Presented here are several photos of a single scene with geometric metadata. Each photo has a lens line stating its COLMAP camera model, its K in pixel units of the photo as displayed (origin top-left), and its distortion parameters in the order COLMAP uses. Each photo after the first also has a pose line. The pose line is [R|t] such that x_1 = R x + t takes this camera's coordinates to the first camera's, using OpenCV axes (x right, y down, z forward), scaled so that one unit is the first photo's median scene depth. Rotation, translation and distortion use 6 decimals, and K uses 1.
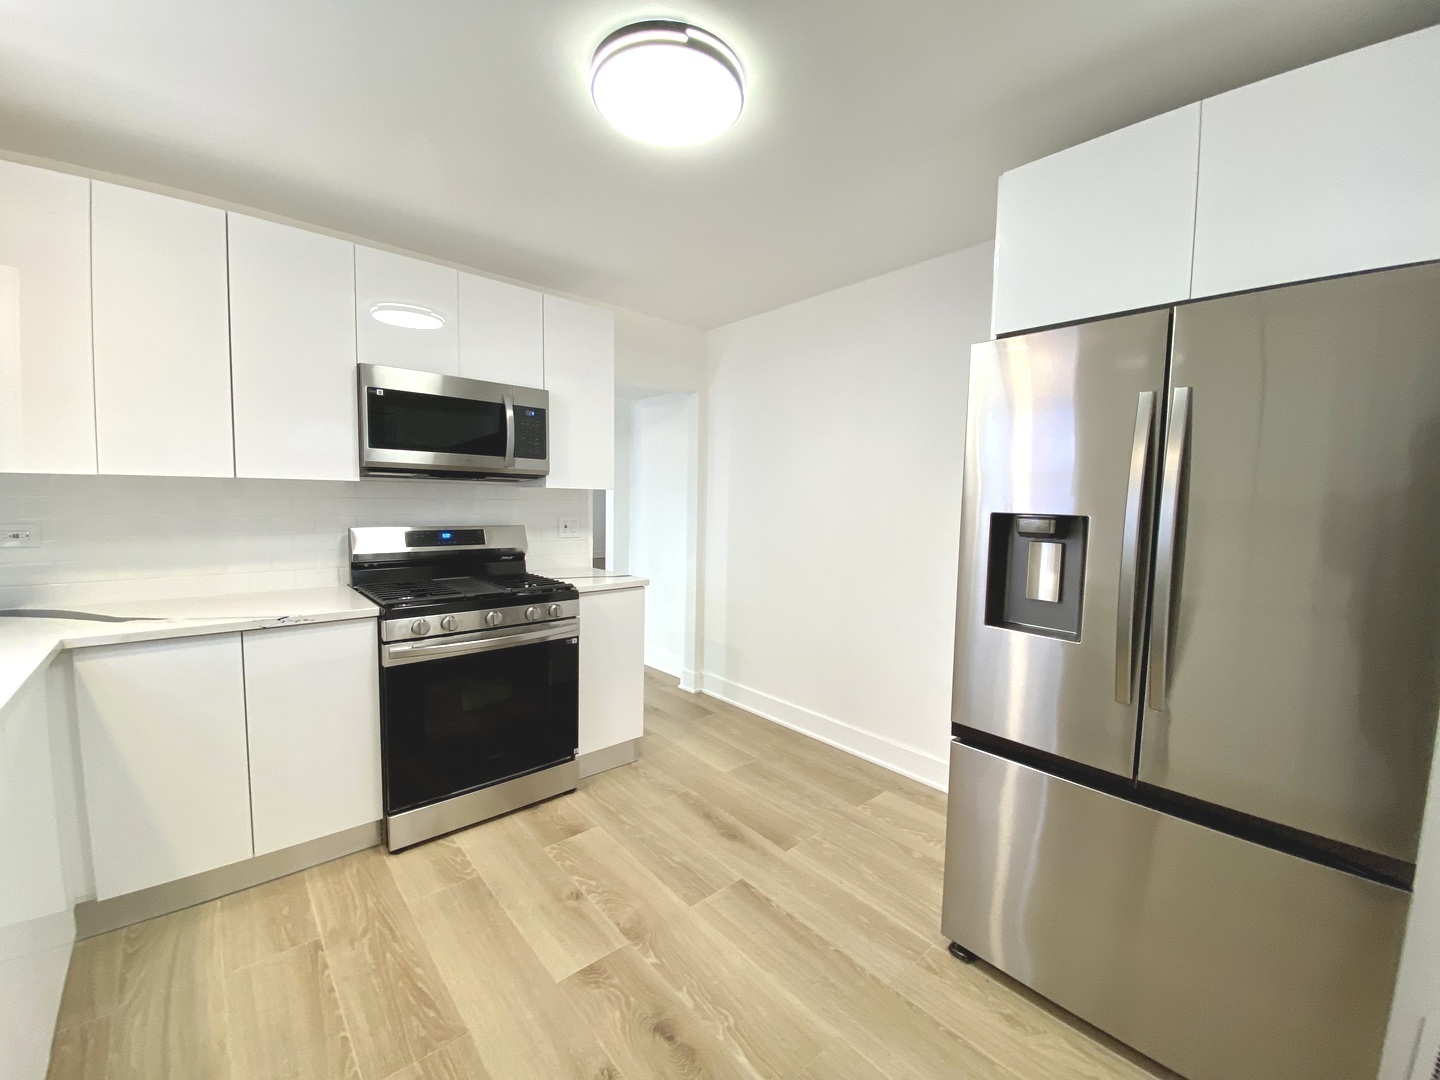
lens RADIAL K [[583.2, 0, 720.0], [0, 583.2, 540.0], [0, 0, 1]] dist [0.014190, -0.017052]
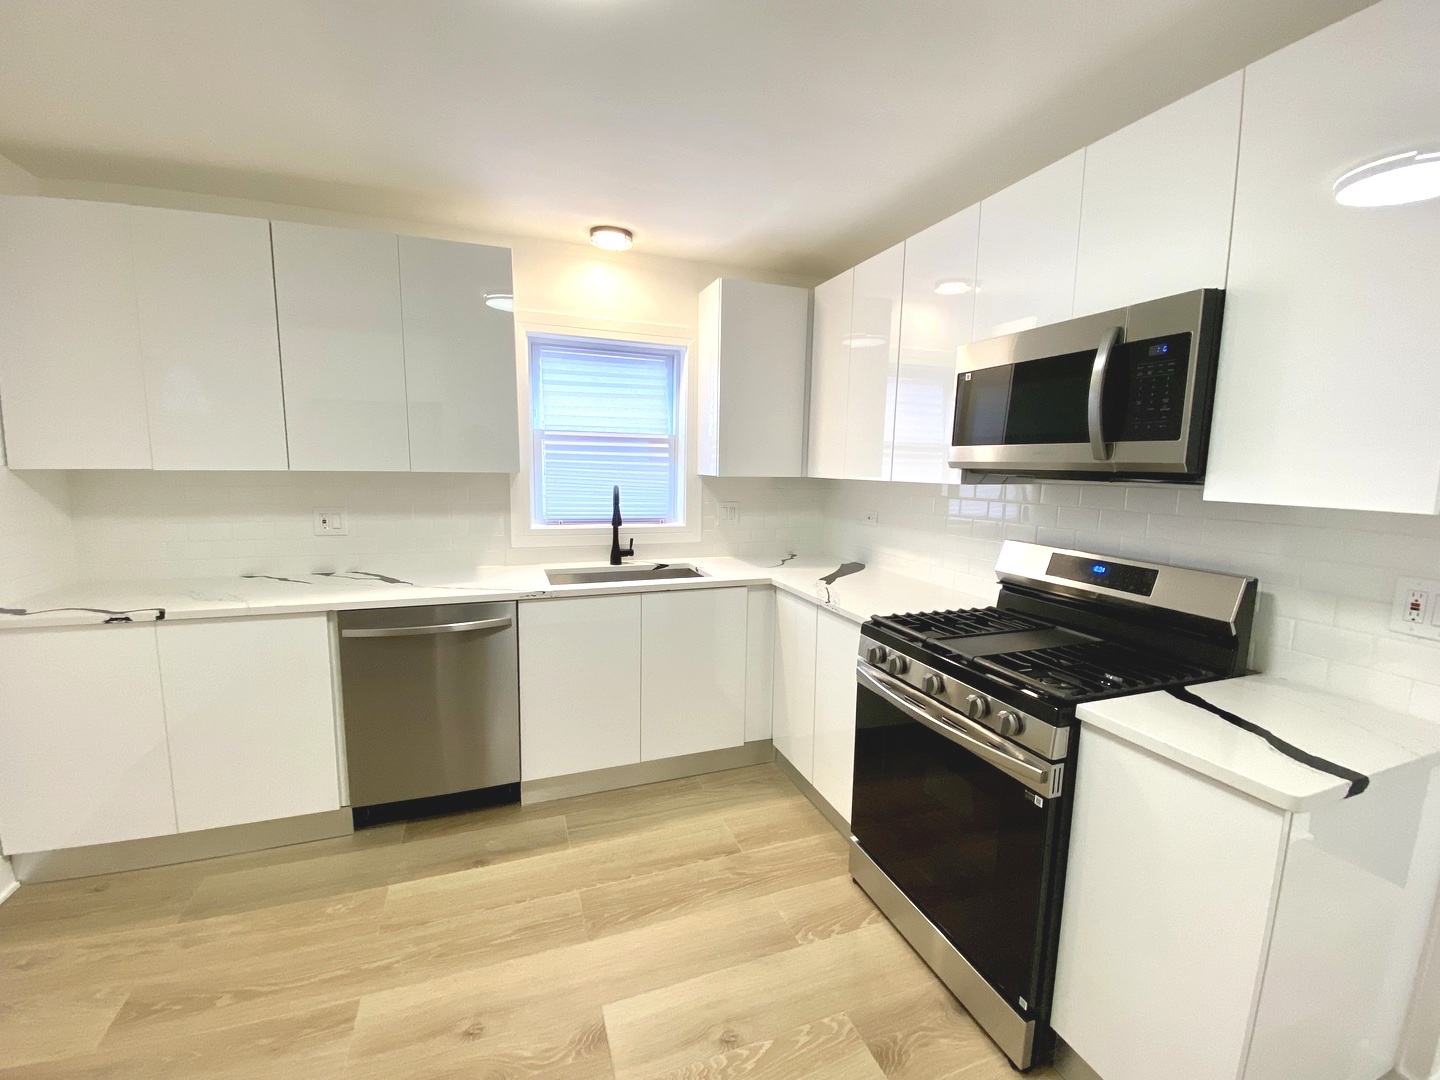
lens RADIAL K [[607.8, 0, 720.0], [0, 607.8, 540.0], [0, 0, 1]] dist [0.023426, -0.020383]
pose [[-0.359707, 0.092541, -0.928465, 0.388873], [-0.091733, 0.986741, 0.133889, -0.116079], [0.928545, 0.133332, -0.346449, 1.072926]]
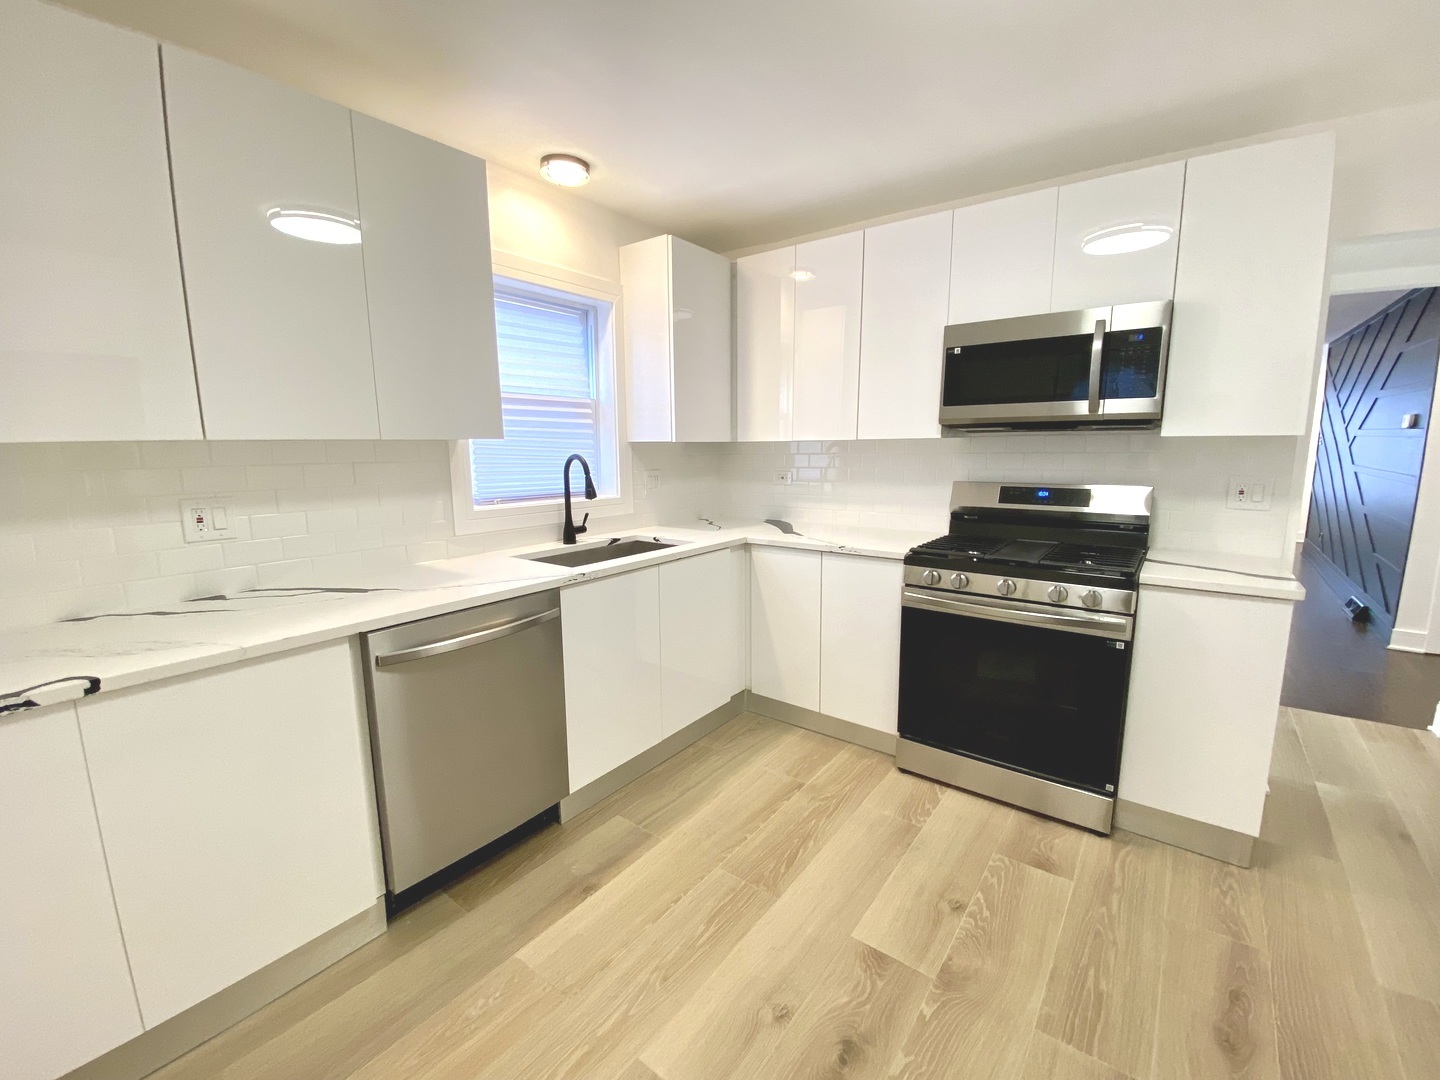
lens RADIAL K [[607.8, 0, 720.0], [0, 607.8, 540.0], [0, 0, 1]] dist [0.023426, -0.020383]
pose [[0.199948, 0.131602, -0.970928, 0.462422], [-0.059806, 0.990730, 0.121970, -0.028236], [0.977980, 0.033679, 0.205965, 0.403021]]
